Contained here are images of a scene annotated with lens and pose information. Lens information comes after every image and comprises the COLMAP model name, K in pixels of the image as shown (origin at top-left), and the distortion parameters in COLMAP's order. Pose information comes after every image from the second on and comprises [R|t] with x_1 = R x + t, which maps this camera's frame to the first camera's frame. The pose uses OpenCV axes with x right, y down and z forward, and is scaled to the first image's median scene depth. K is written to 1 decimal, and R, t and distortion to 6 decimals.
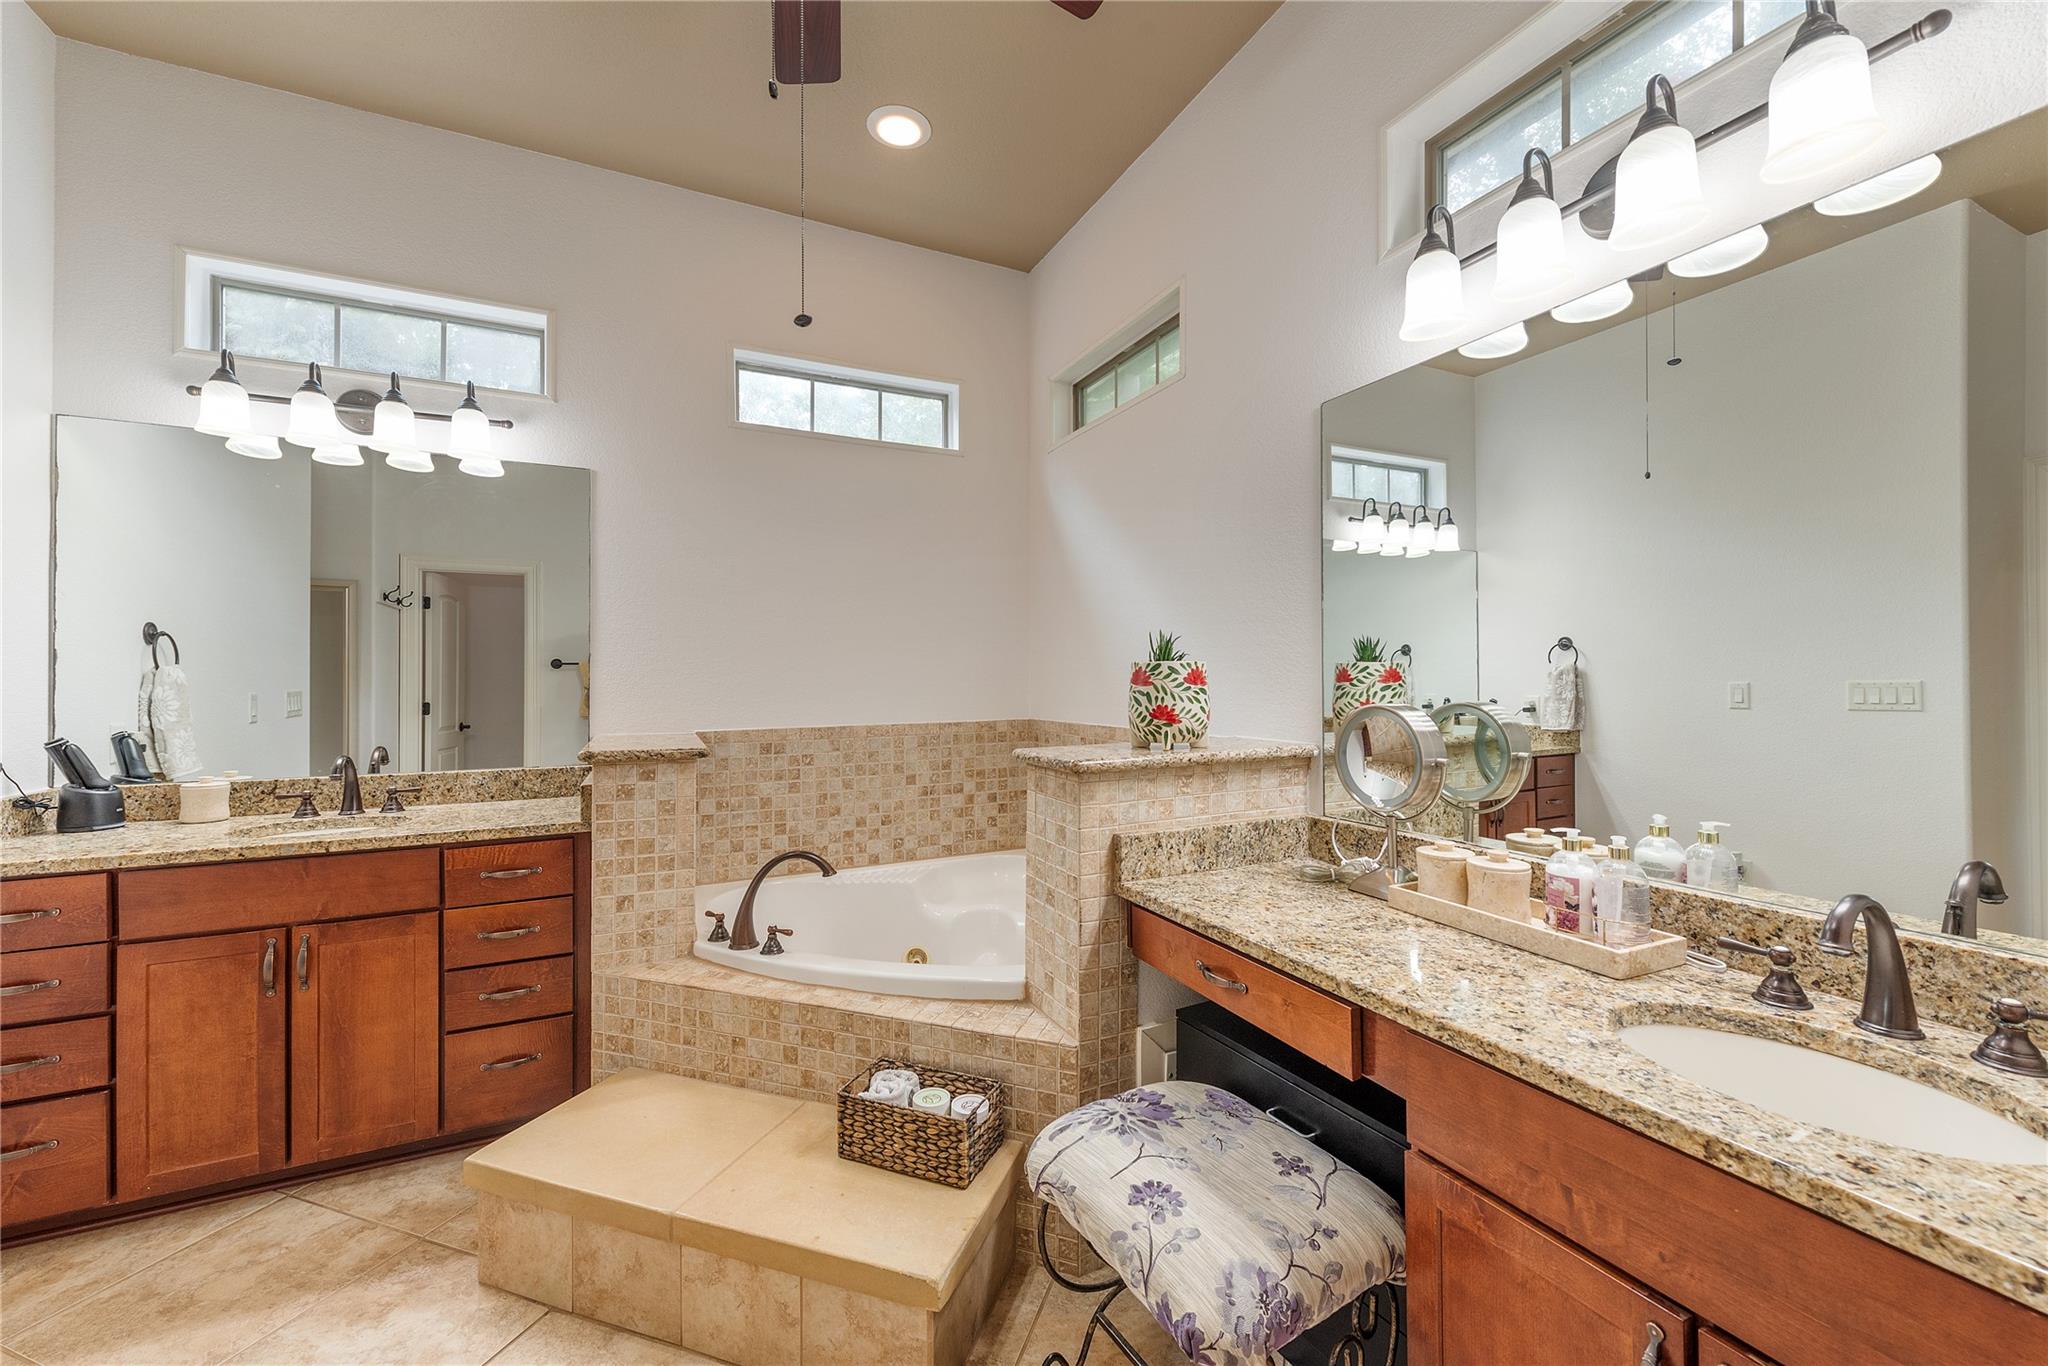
lens RADIAL K [[792.7, 0, 1032.0], [0, 792.7, 675.2], [0, 0, 1]] dist [0.001641, -0.000237]
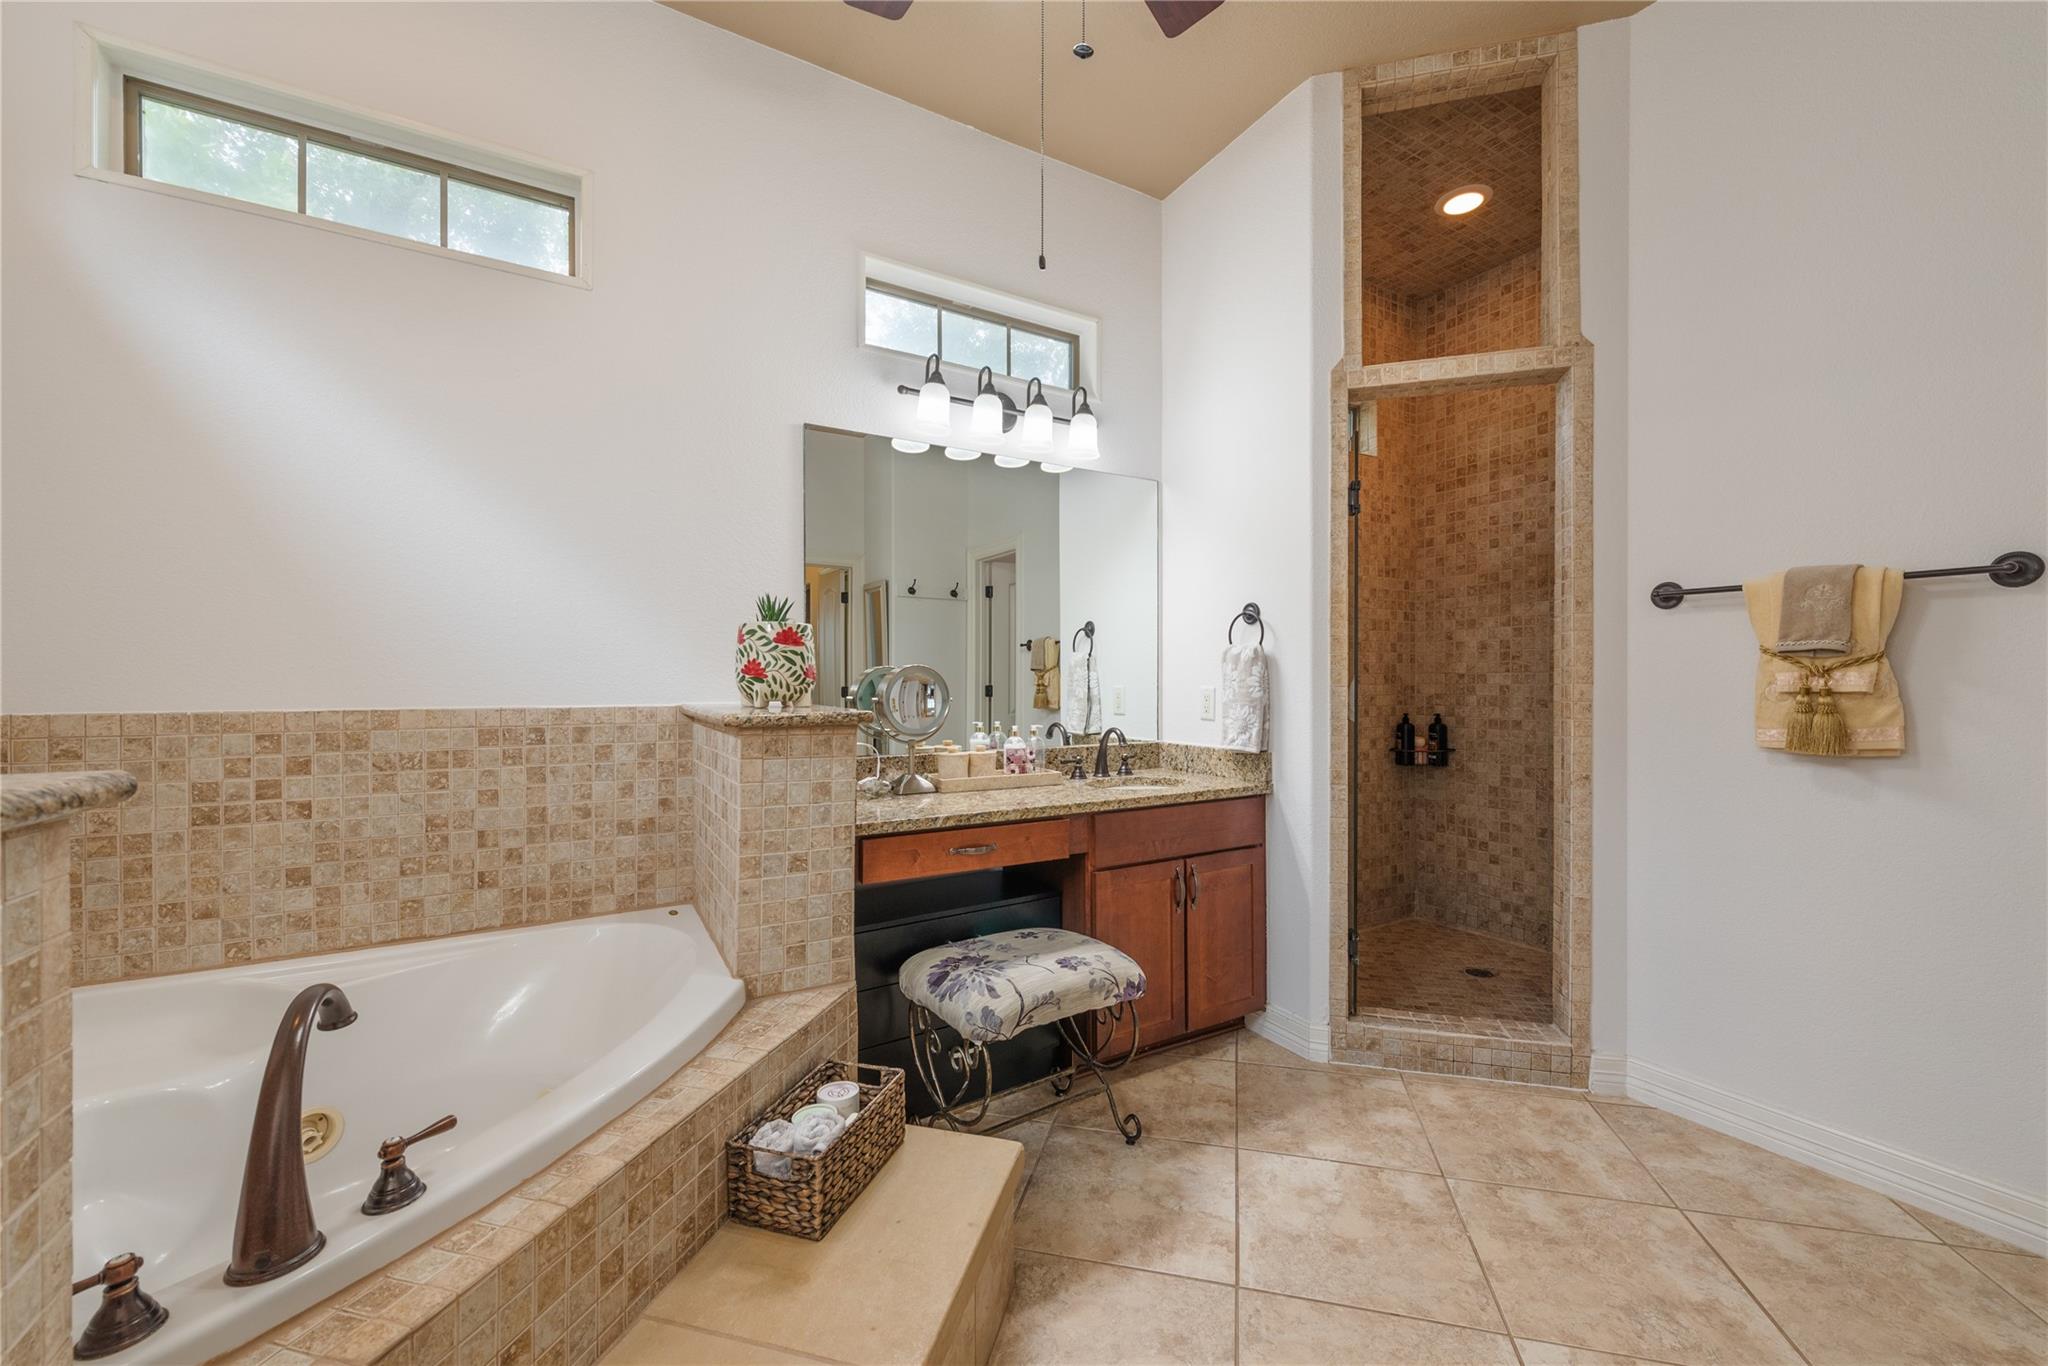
lens RADIAL K [[792.7, 0, 1034.1], [0, 792.7, 687.9], [0, 0, 1]] dist [0.001641, -0.000237]
pose [[-0.081349, -0.000766, 0.996685, -0.920013], [-0.005633, 0.999984, 0.000308, 0.066528], [-0.996670, -0.005589, -0.081352, 0.775167]]
